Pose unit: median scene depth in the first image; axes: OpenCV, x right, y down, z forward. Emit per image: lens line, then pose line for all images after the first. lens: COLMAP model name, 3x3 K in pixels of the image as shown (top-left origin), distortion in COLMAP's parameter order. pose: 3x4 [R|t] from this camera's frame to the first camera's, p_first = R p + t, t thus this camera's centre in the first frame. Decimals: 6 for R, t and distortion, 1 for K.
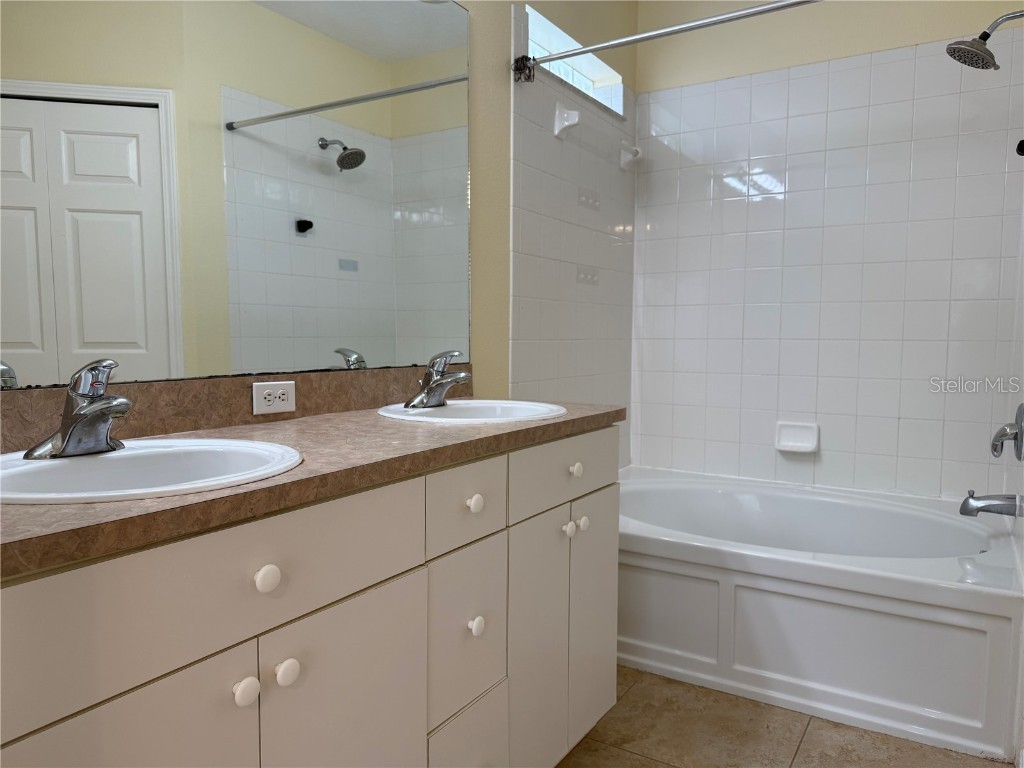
lens RADIAL K [[716.6, 0, 513.0], [0, 716.6, 386.6], [0, 0, 1]] dist [0.058876, -0.071355]
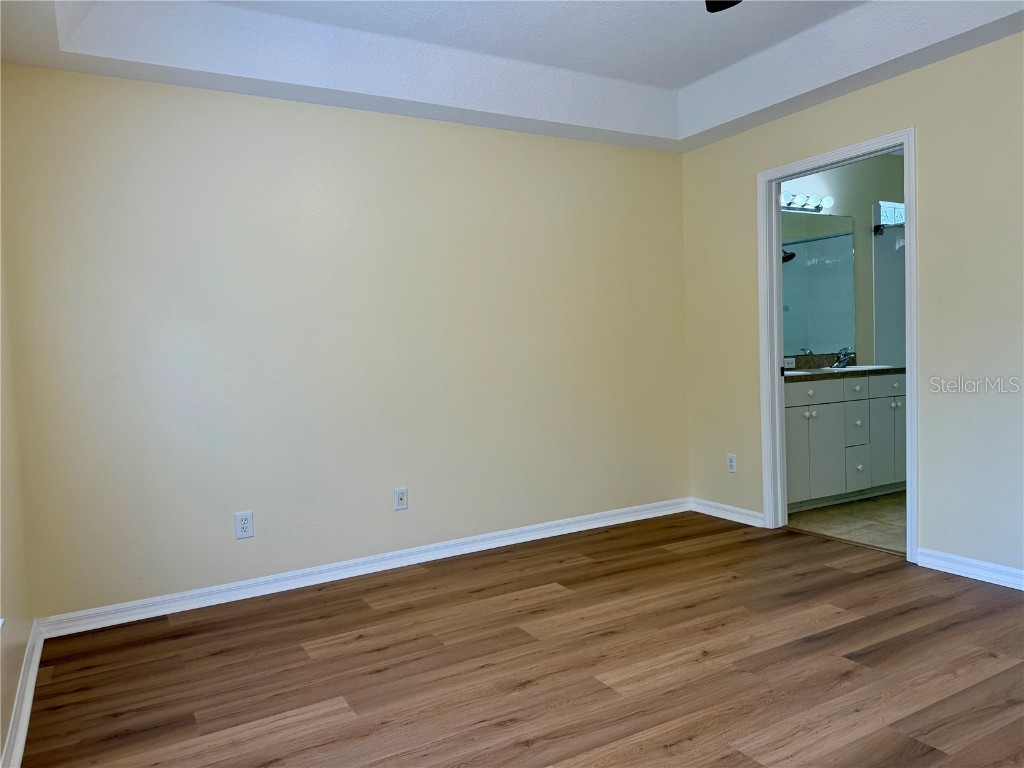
lens RADIAL K [[716.6, 0, 516.1], [0, 716.6, 374.5], [0, 0, 1]] dist [0.058876, -0.071355]
pose [[0.878791, -0.018210, -0.476859, 0.115482], [0.005057, 0.999571, -0.028851, 0.126305], [0.477180, 0.022942, 0.878506, -2.024816]]
